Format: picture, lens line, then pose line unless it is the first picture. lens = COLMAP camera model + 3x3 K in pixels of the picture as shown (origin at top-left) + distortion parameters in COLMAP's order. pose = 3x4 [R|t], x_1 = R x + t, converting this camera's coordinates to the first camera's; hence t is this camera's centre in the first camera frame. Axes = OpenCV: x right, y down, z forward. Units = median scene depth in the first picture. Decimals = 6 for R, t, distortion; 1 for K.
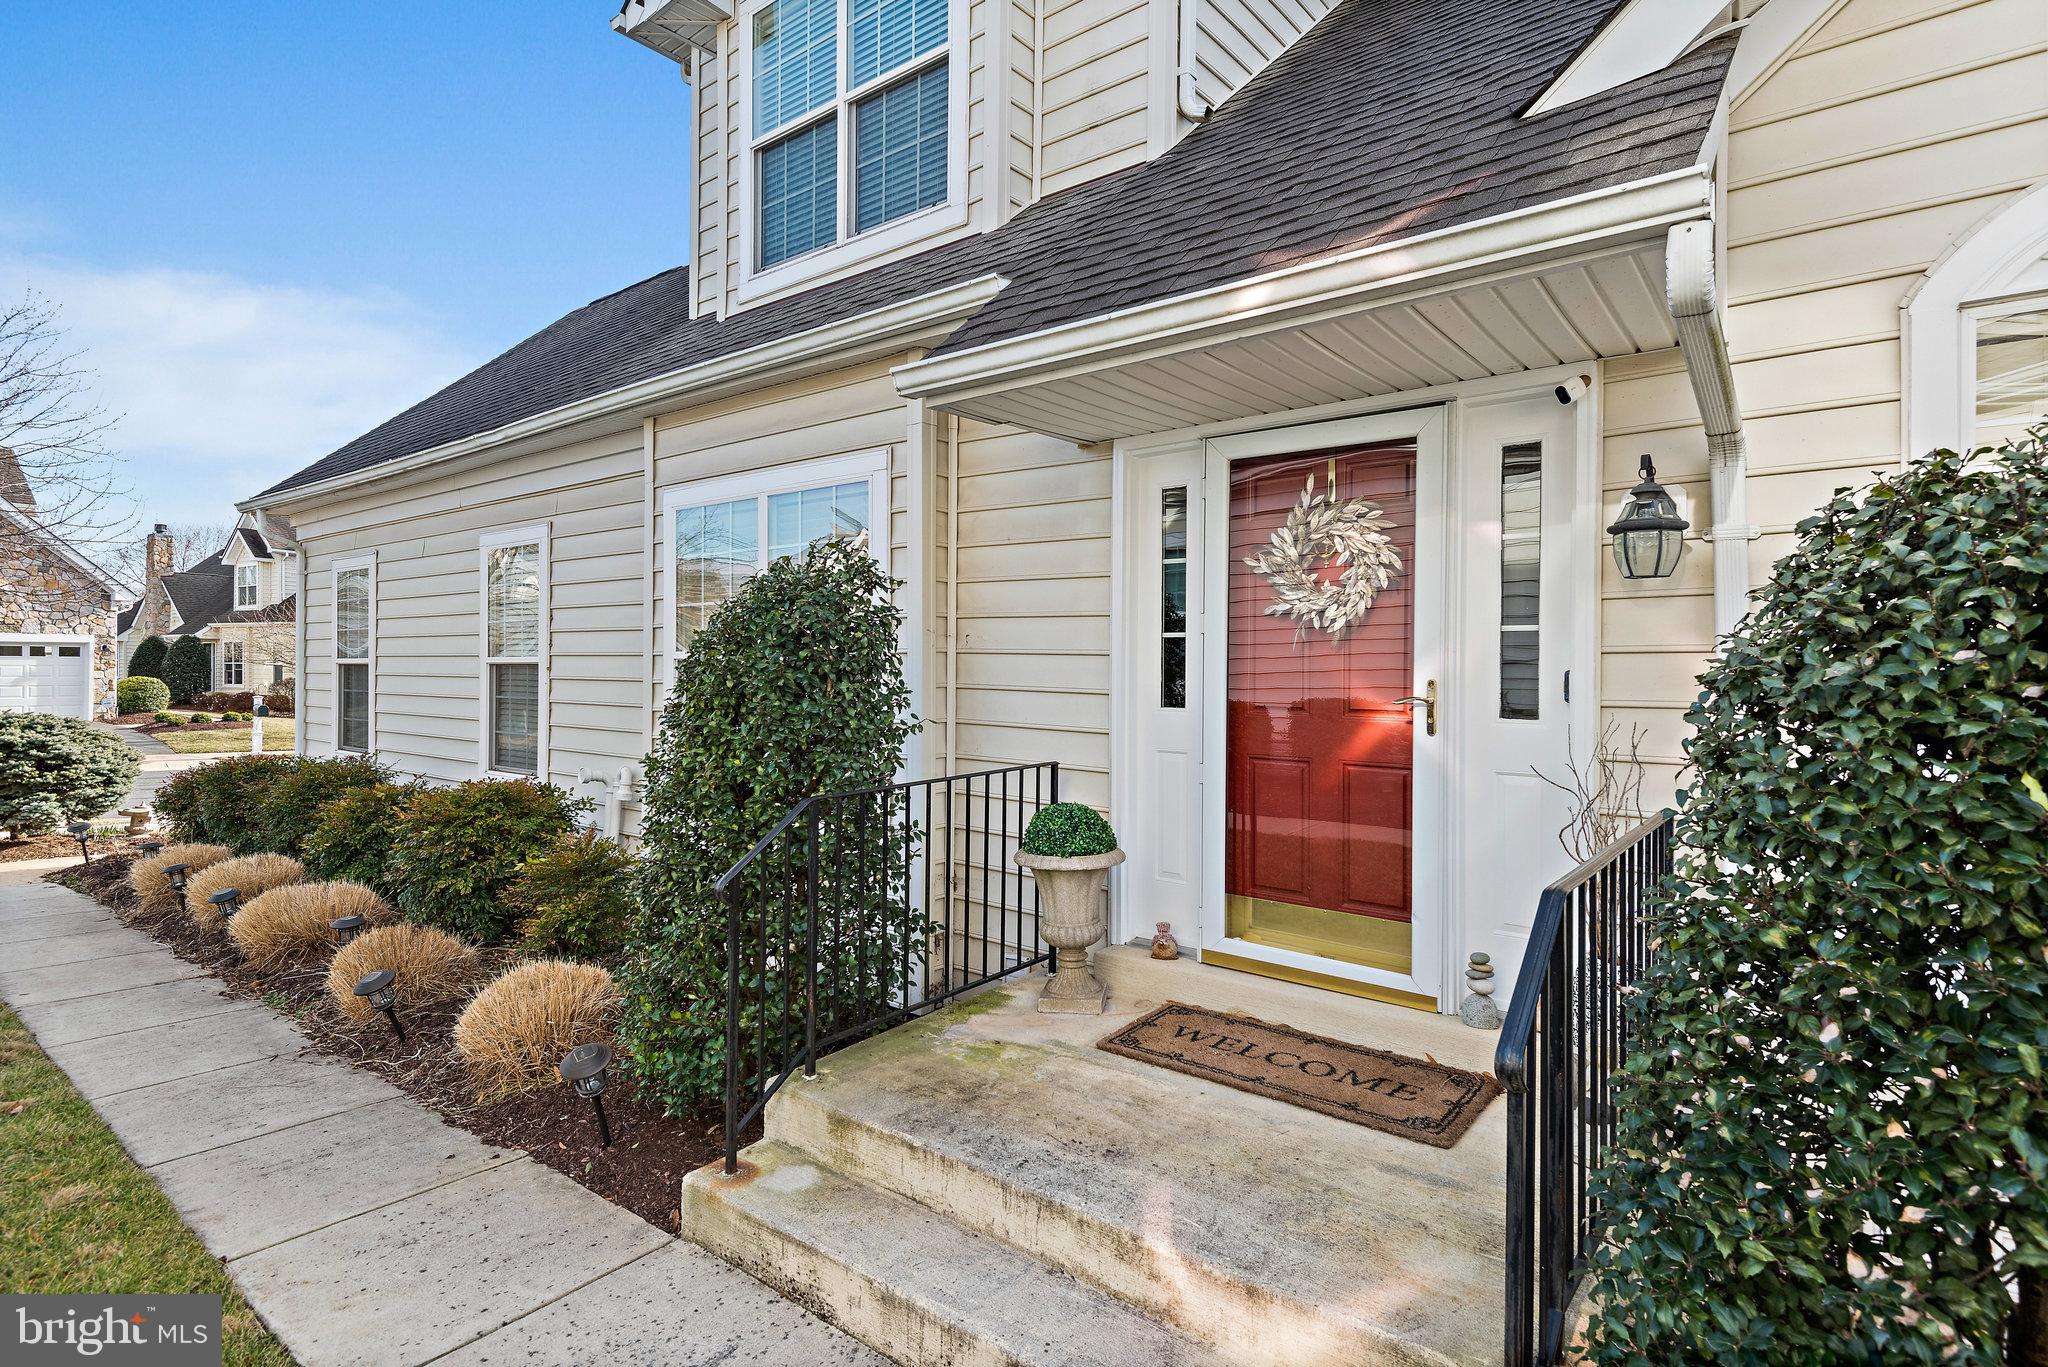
lens RADIAL K [[1032.4, 0, 1025.3], [0, 1032.4, 660.5], [0, 0, 1]] dist [0.038347, -0.027702]
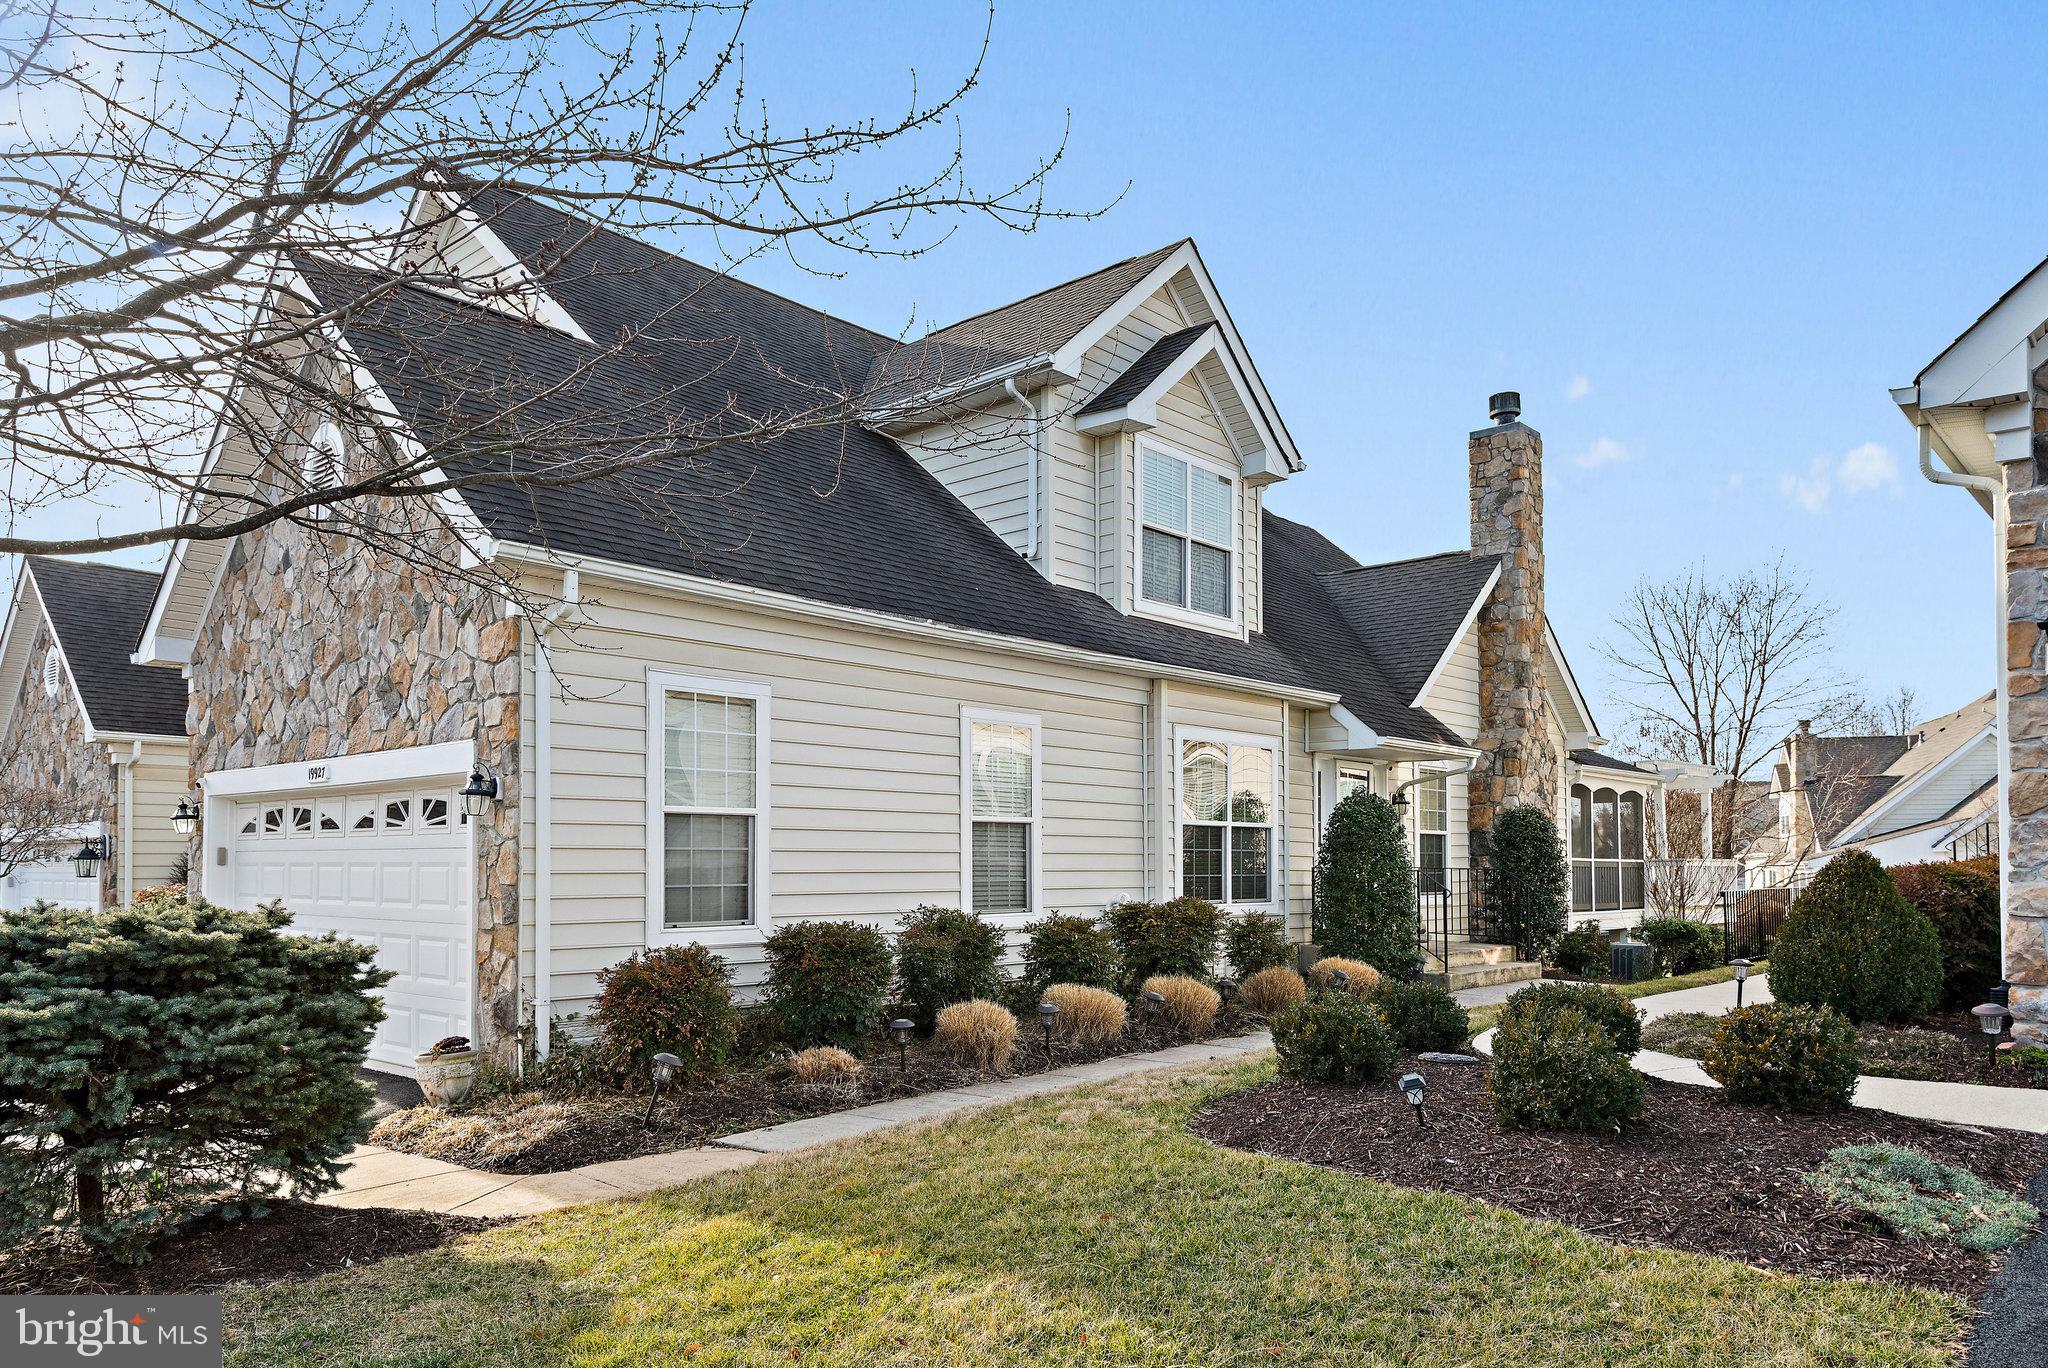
lens RADIAL K [[1350.7, 0, 1020.4], [0, 1350.7, 830.2], [0, 0, 1]] dist [0.044370, -0.001259]
pose [[0.071948, 0.023006, 0.997143, -5.037216], [-0.000181, 0.999734, -0.023053, 0.112172], [-0.997408, 0.001479, 0.071933, 2.142232]]
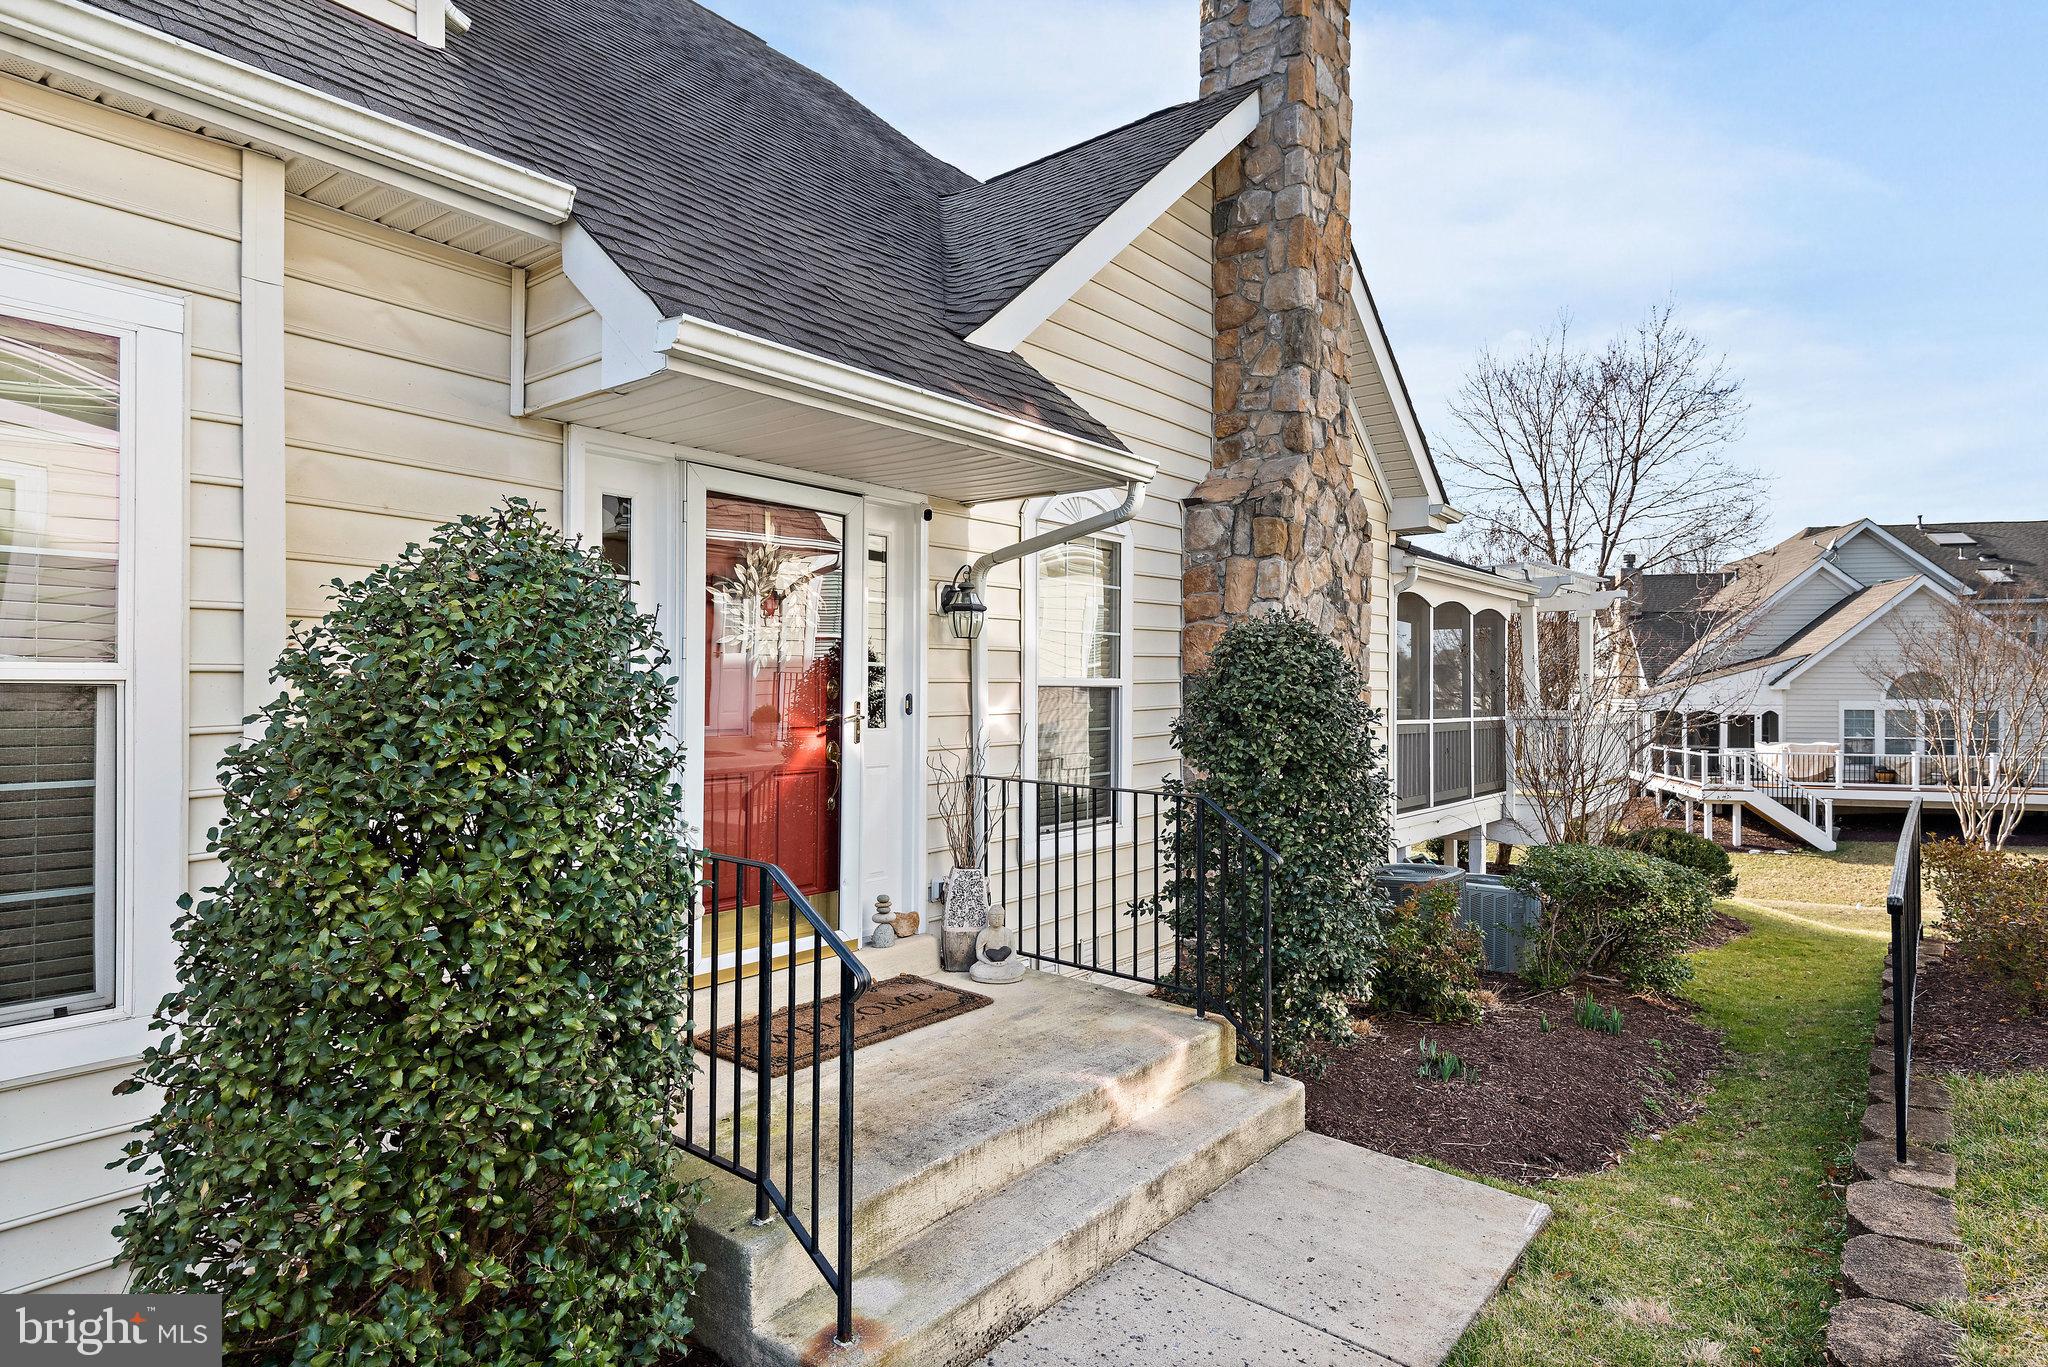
lens RADIAL K [[1072.2, 0, 1024.0], [0, 1072.2, 683.5], [0, 0, 1]] dist [0.044400, -0.032569]
pose [[0.020285, 0.000325, 0.999794, -1.141282], [-0.006870, 0.999976, -0.000186, -0.006936], [-0.999771, -0.006865, 0.020287, 0.881283]]
